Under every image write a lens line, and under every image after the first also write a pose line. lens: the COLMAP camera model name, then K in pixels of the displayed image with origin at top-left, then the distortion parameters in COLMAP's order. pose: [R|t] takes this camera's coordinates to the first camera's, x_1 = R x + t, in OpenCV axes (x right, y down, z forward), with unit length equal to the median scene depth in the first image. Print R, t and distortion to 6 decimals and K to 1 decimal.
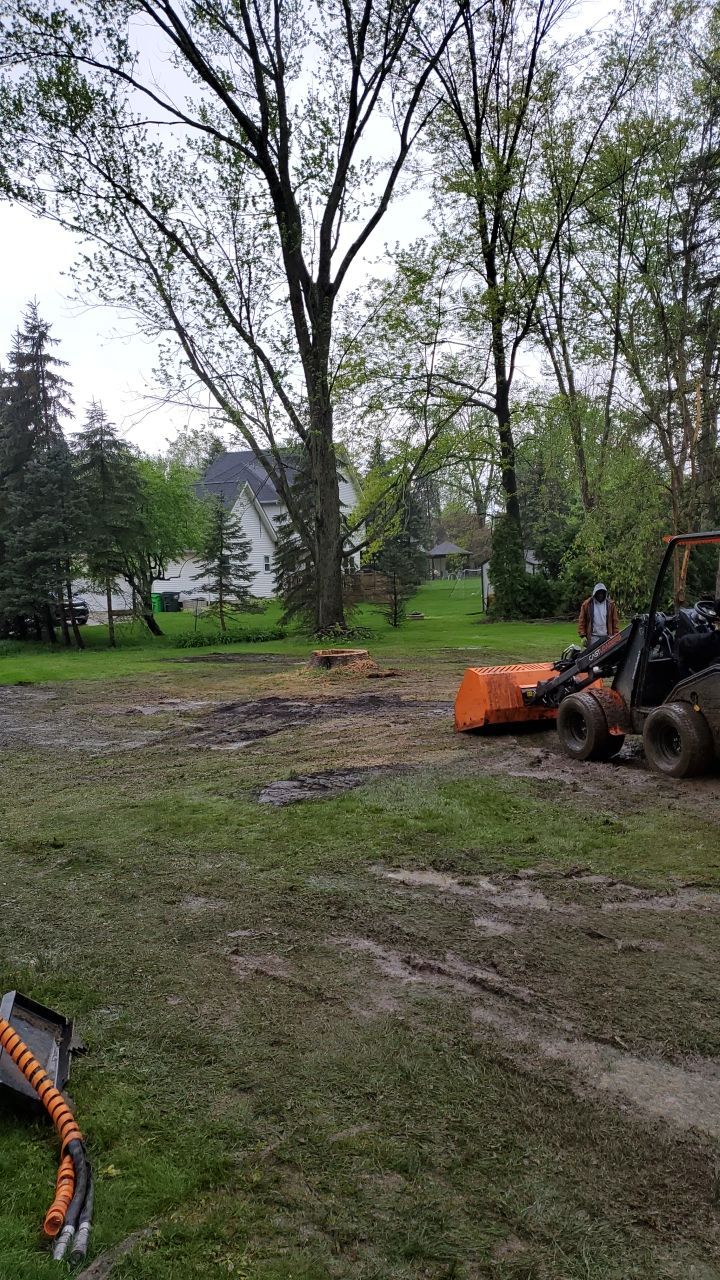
lens RADIAL K [[996.3, 0, 364.6], [0, 996.3, 639.5], [0, 0, 1]] dist [0.134195, -0.311259]
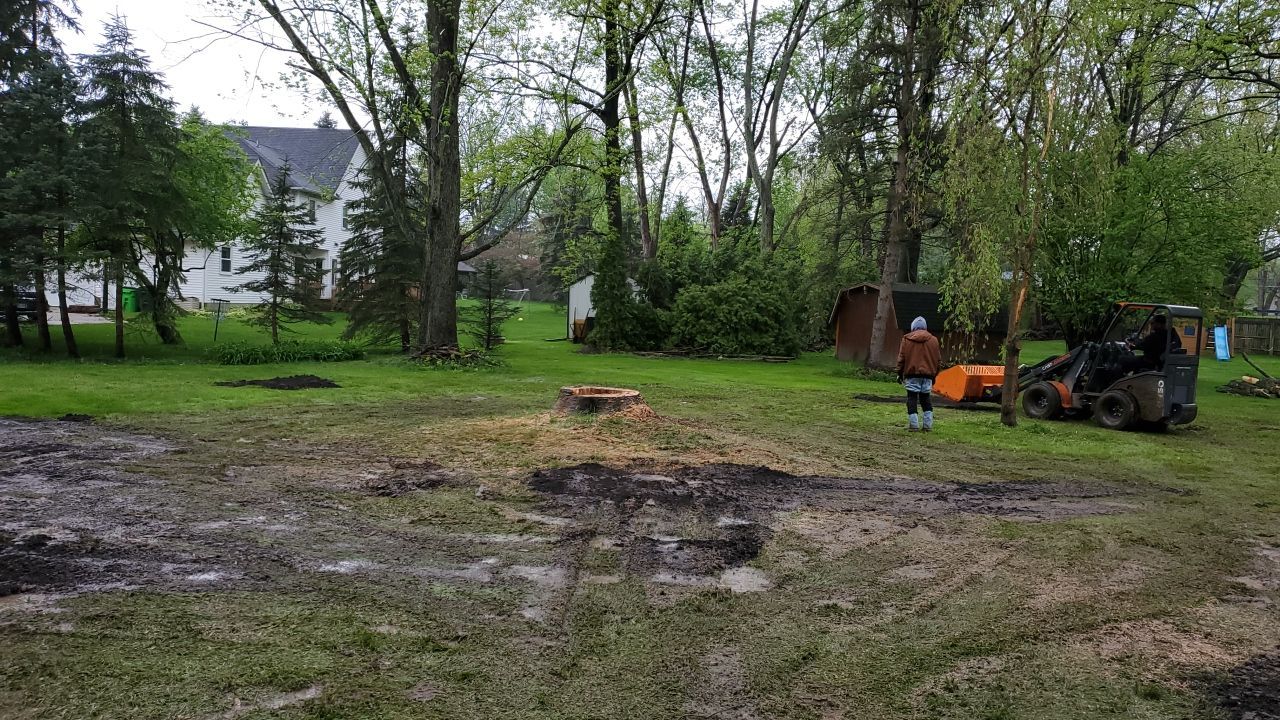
lens RADIAL K [[1016.0, 0, 640.0], [0, 1016.0, 360.0], [0, 0, 1]] dist [0.049618, 0.000870]
pose [[0.942244, 0.056473, 0.330132, -0.146740], [-0.054903, 0.998392, -0.014087, -0.000619], [-0.330397, -0.004852, 0.943830, 0.179895]]
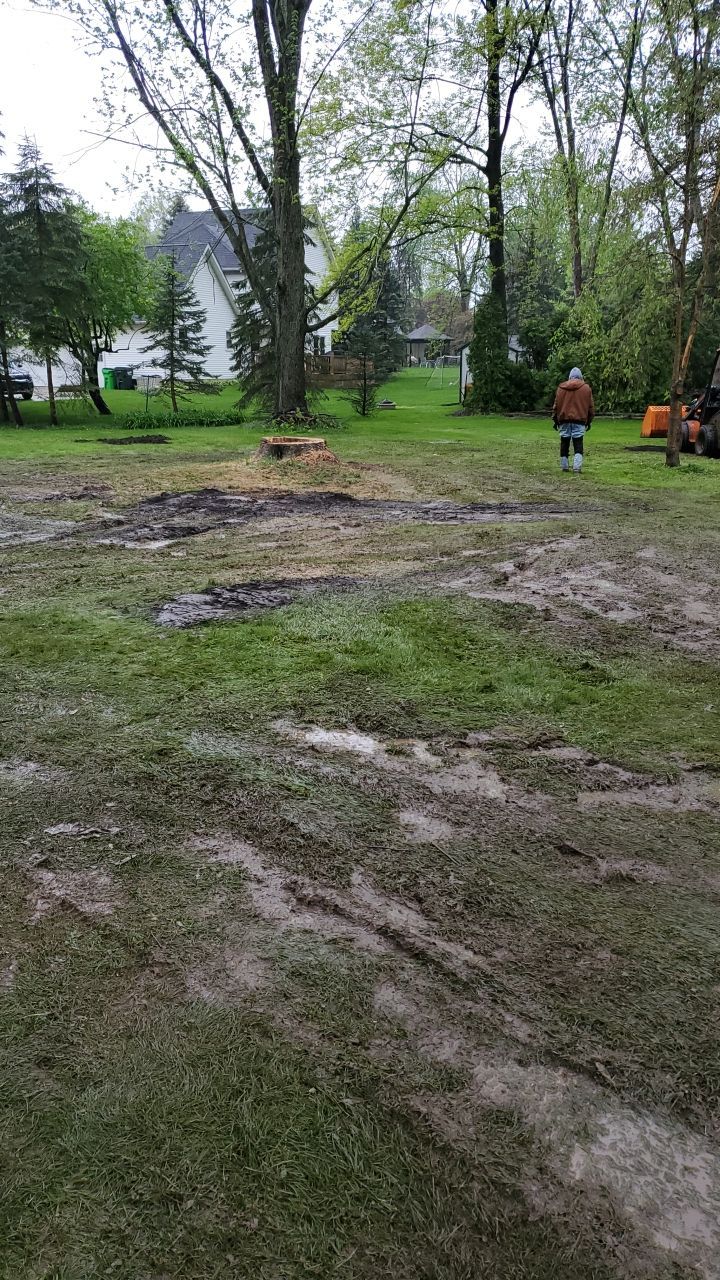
lens RADIAL K [[1003.6, 0, 346.9], [0, 1003.6, 616.7], [0, 0, 1]] dist [0.128866, -0.196085]
pose [[0.999259, 0.035152, 0.015672, 0.008891], [-0.037411, 0.982760, 0.181059, 0.001768], [-0.009037, -0.181511, 0.983347, 0.051206]]
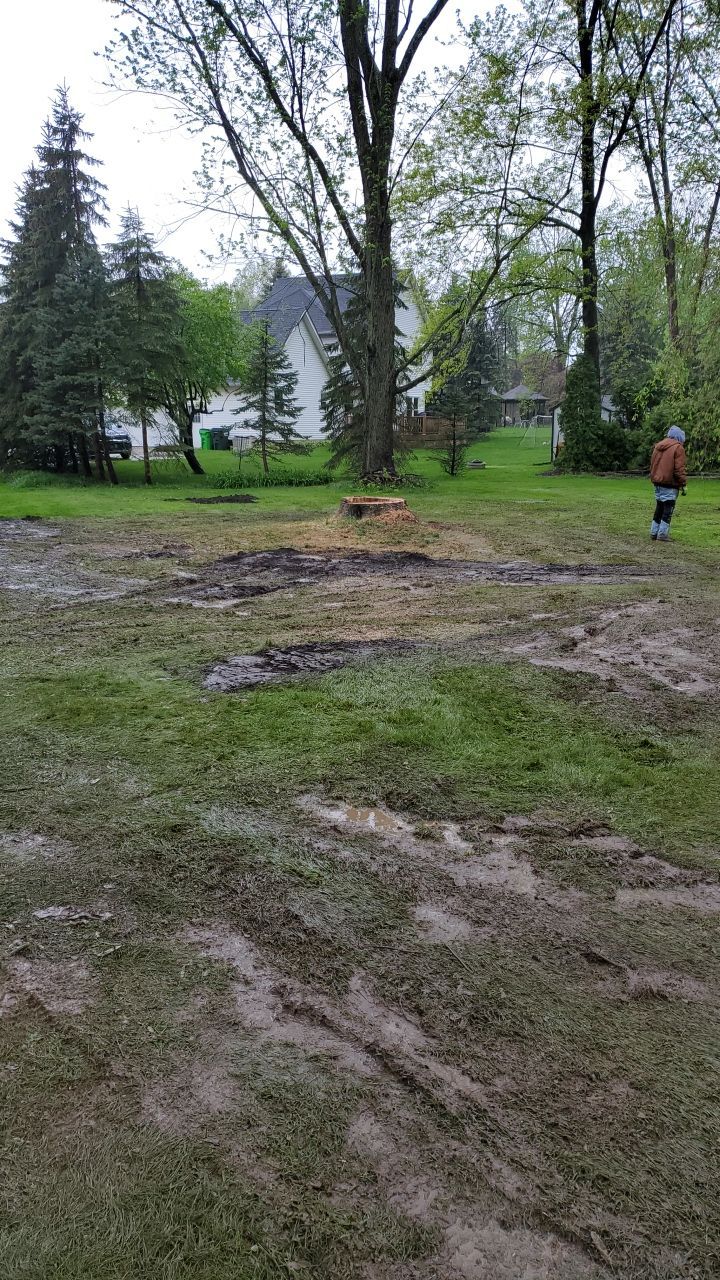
lens RADIAL K [[1004.6, 0, 360.0], [0, 1004.6, 640.0], [0, 0, 1]] dist [0.040984, -0.012174]
pose [[0.996524, 0.051408, -0.065545, 0.017274], [-0.041002, 0.987646, 0.151239, 0.001181], [0.072511, -0.148026, 0.986322, 0.060310]]
